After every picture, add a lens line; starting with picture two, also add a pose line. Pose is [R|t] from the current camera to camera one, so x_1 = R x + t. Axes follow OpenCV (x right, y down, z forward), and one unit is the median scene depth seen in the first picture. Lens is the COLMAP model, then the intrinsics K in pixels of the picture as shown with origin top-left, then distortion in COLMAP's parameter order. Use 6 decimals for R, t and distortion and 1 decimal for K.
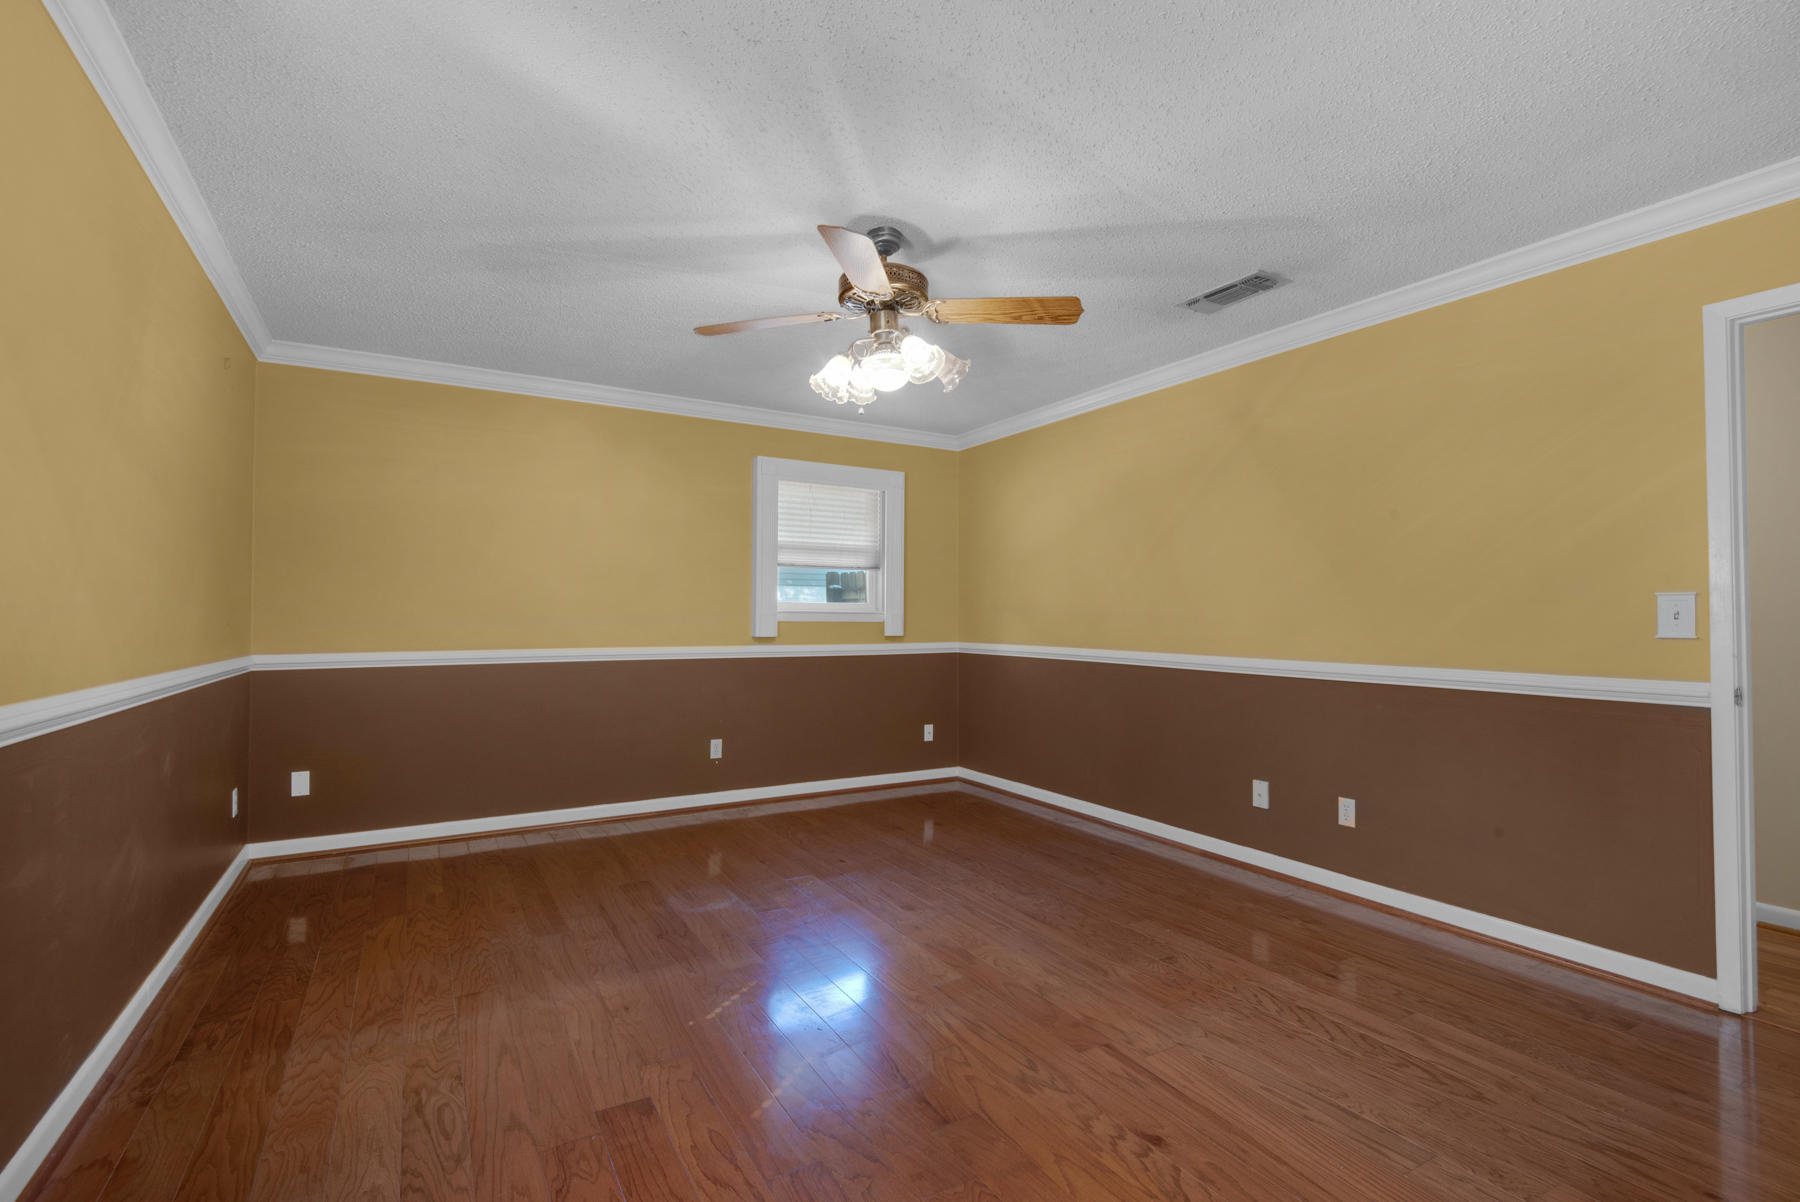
lens RADIAL K [[836.1, 0, 906.3], [0, 836.1, 596.3], [0, 0, 1]] dist [0.044491, -0.027519]
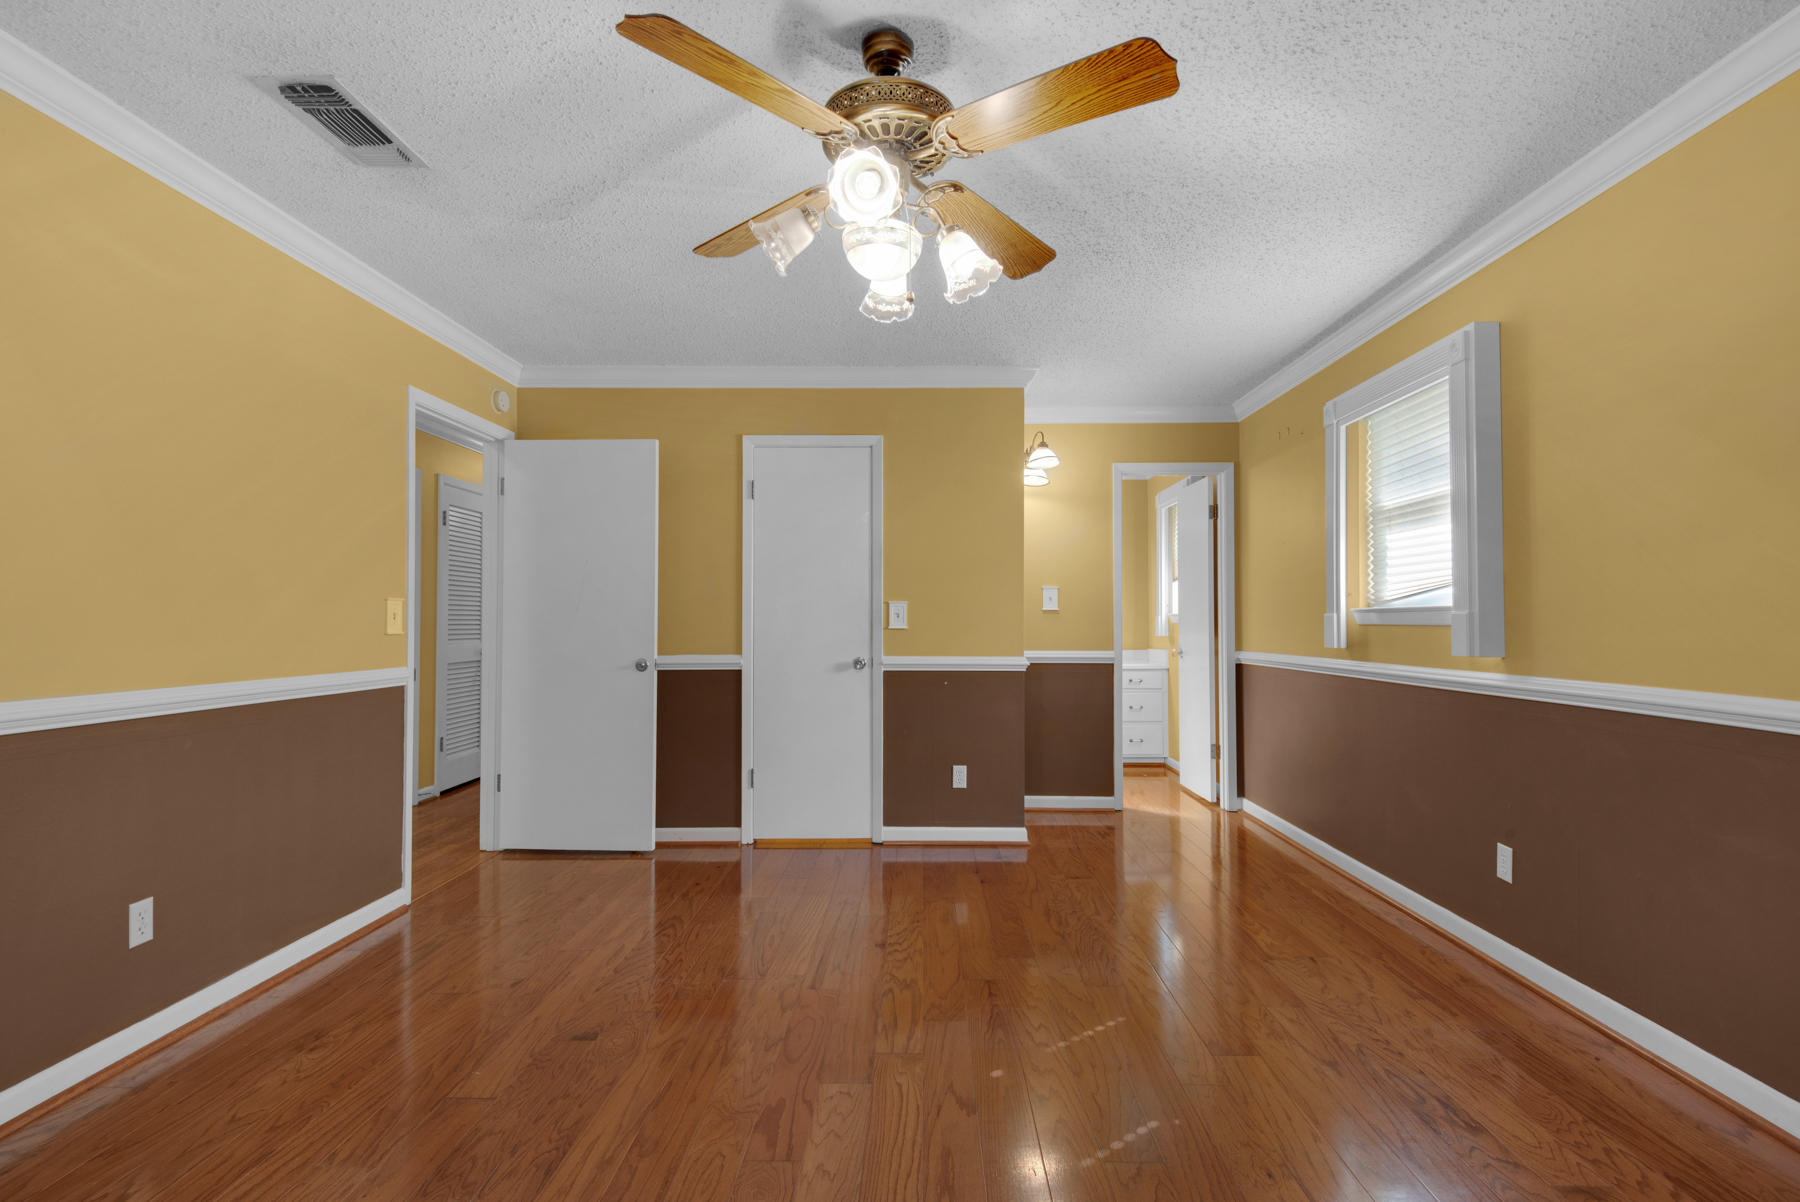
lens RADIAL K [[836.1, 0, 906.3], [0, 836.1, 596.3], [0, 0, 1]] dist [0.044491, -0.027519]
pose [[-0.851833, 0.010205, 0.523714, -0.443465], [-0.016229, 0.998816, -0.045860, 0.038947], [-0.523562, -0.047565, -0.850659, 1.769609]]
